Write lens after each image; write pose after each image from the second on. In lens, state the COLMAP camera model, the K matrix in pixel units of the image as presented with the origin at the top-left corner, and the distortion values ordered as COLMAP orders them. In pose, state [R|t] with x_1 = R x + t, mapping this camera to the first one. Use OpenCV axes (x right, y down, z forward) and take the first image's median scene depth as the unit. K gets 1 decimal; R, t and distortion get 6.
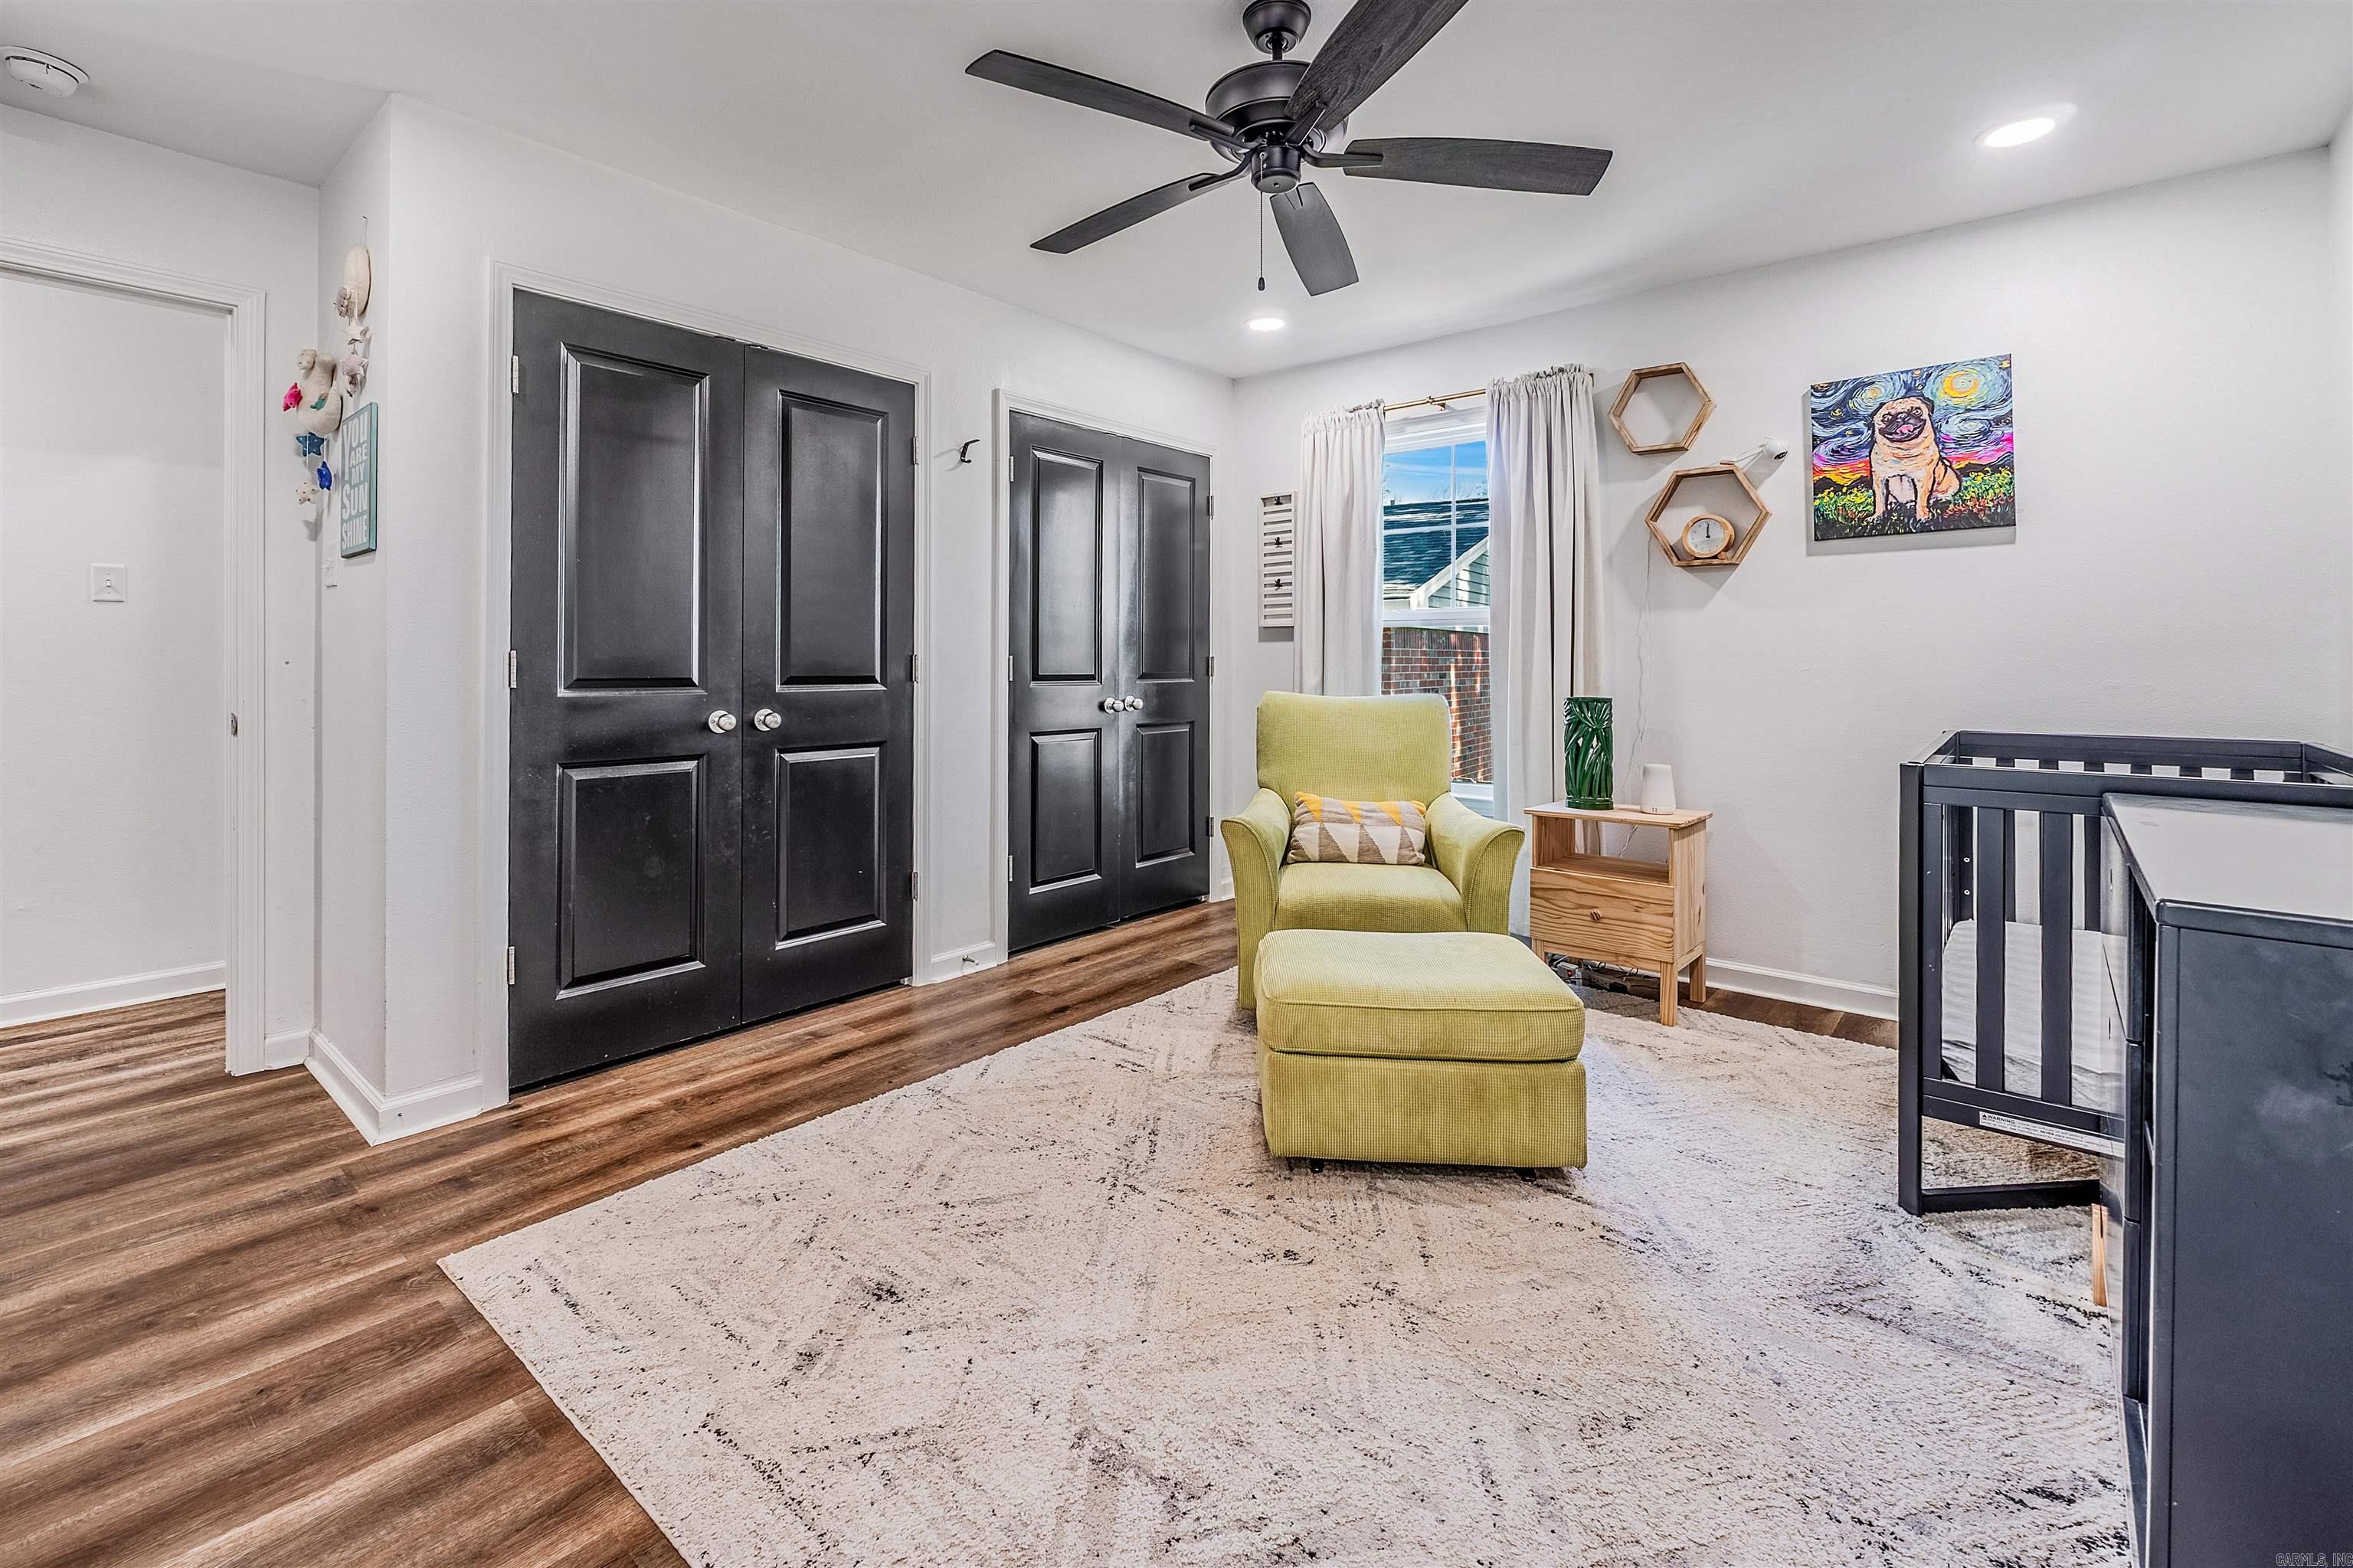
lens RADIAL K [[1032.3, 0, 1178.3], [0, 1032.3, 649.5], [0, 0, 1]] dist [-0.004021, -0.000496]
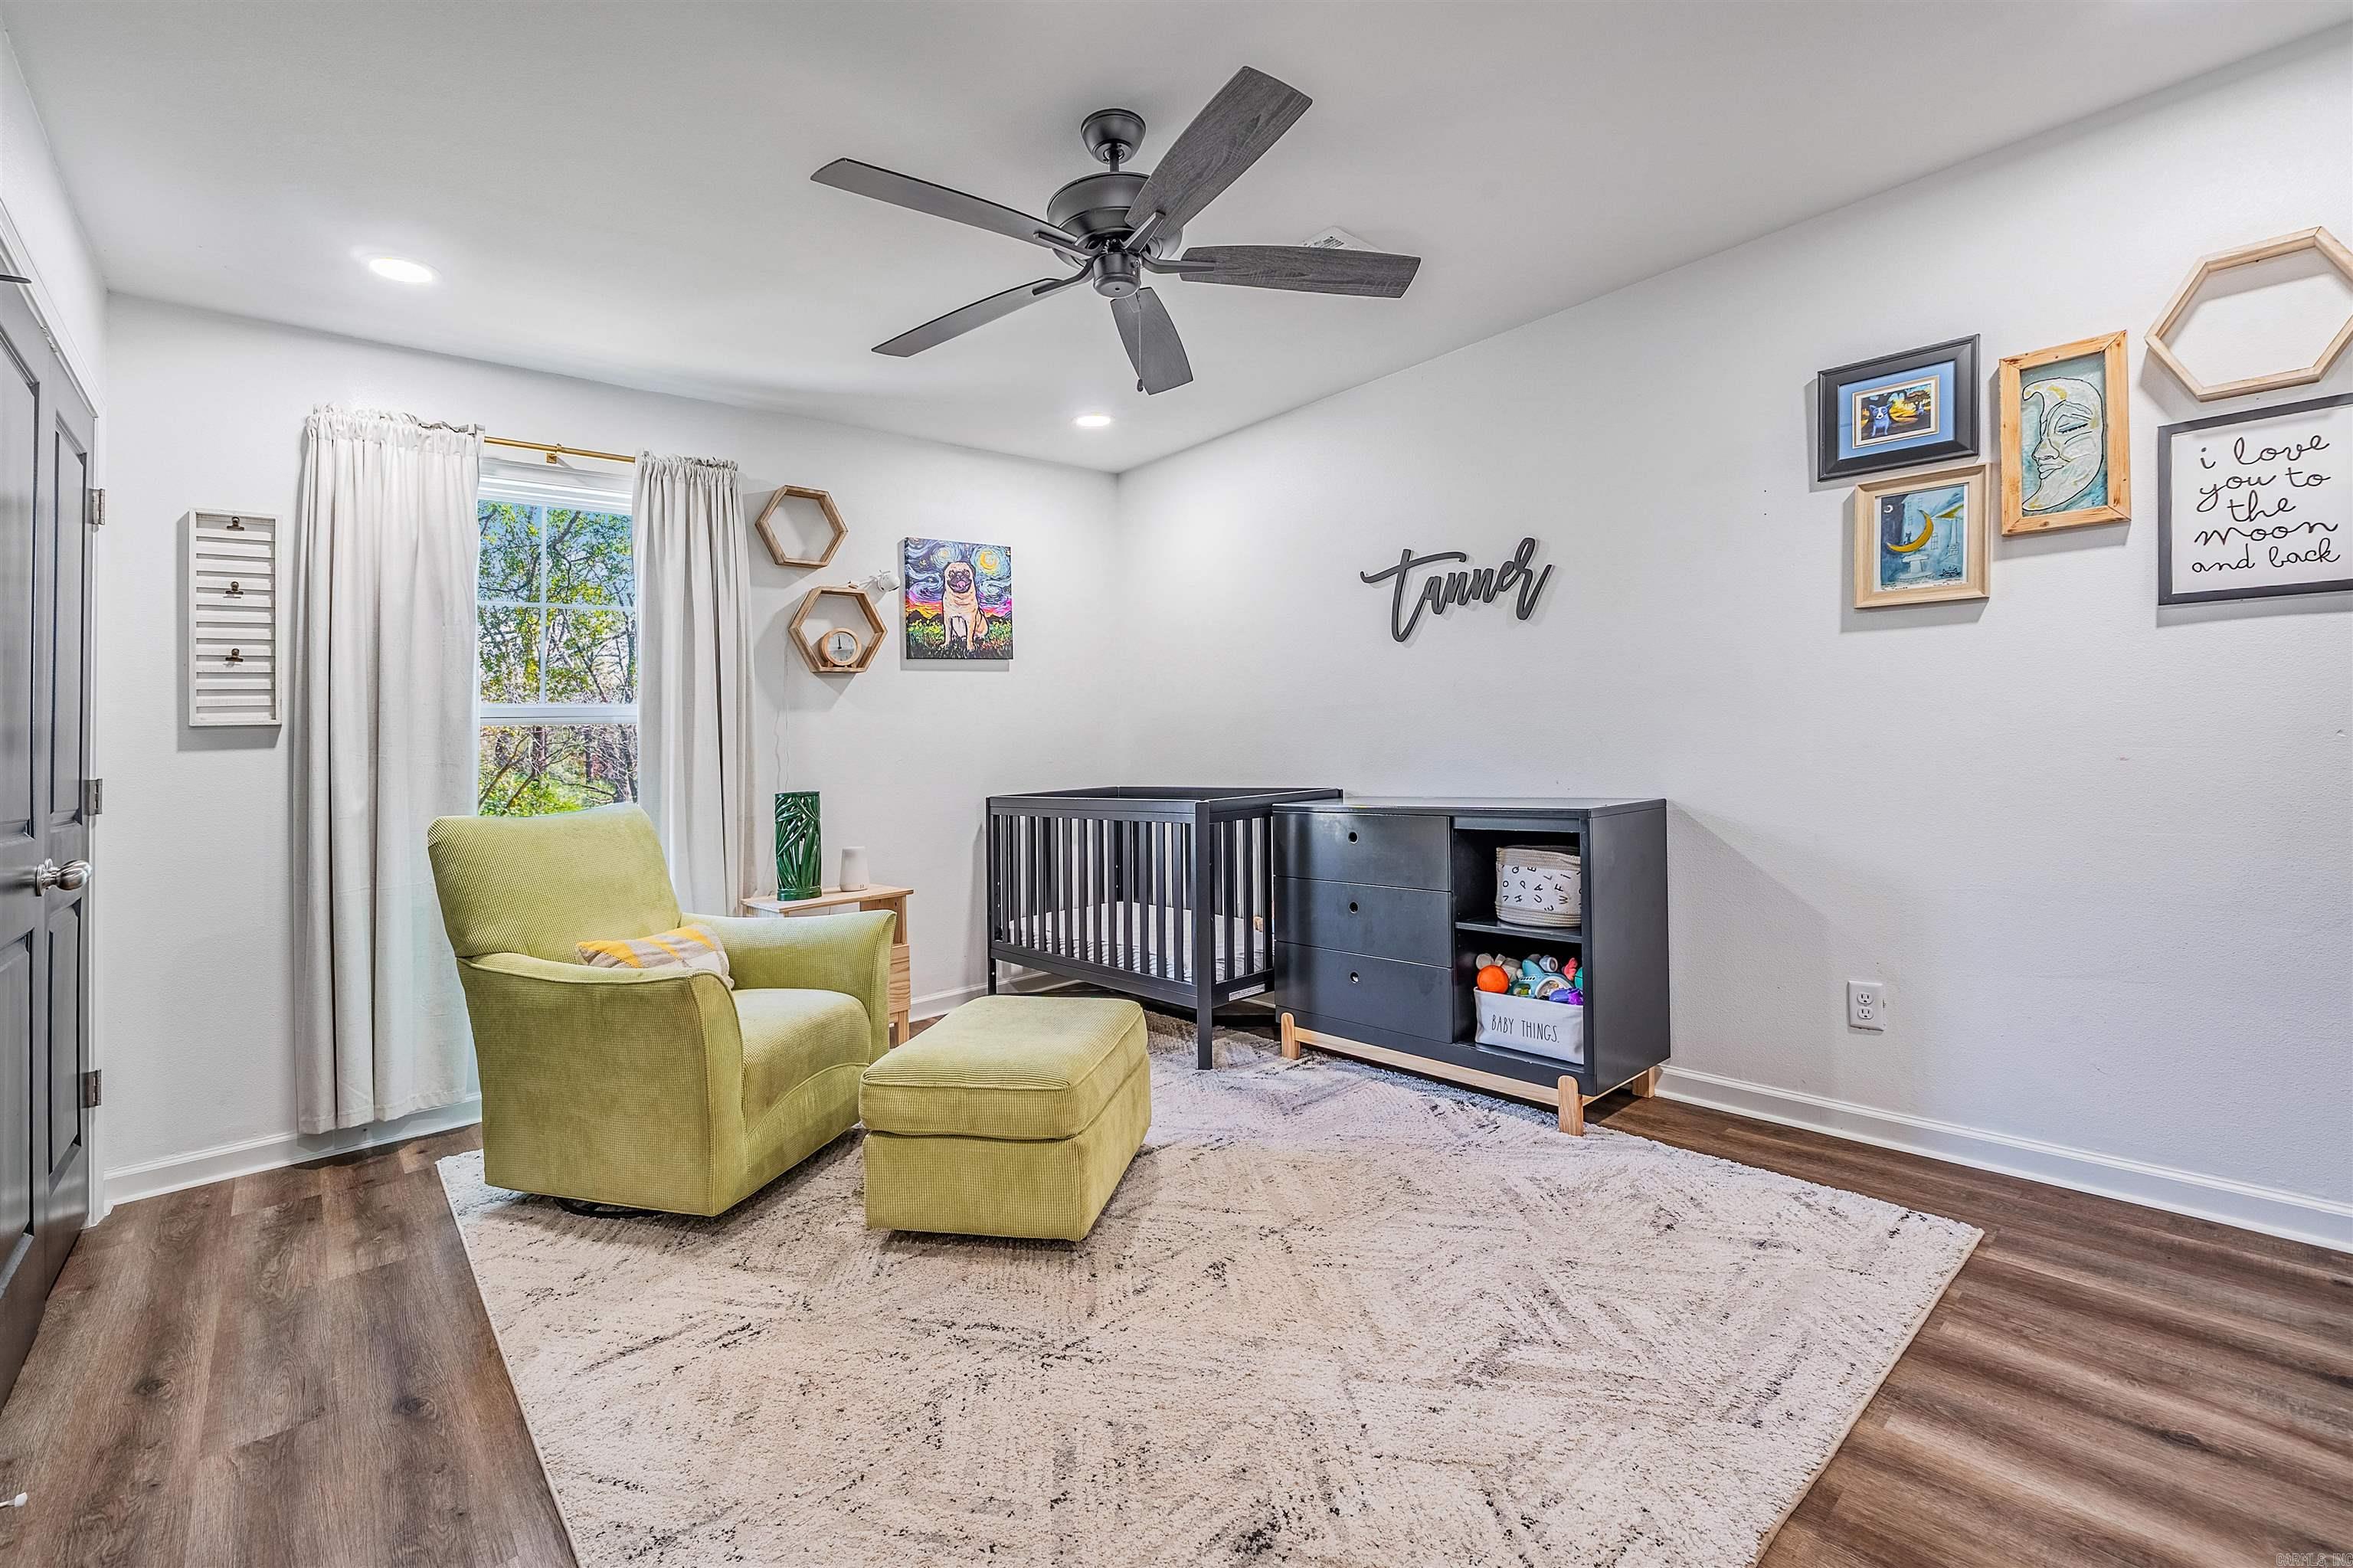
lens RADIAL K [[1005.0, 0, 1142.4], [0, 1005.0, 746.8], [0, 0, 1]] dist [-0.000258, -0.000438]
pose [[0.165502, -0.011880, 0.986138, -0.630172], [0.031371, 0.999485, 0.006776, 0.005245], [-0.985710, 0.029815, 0.165790, 0.563805]]
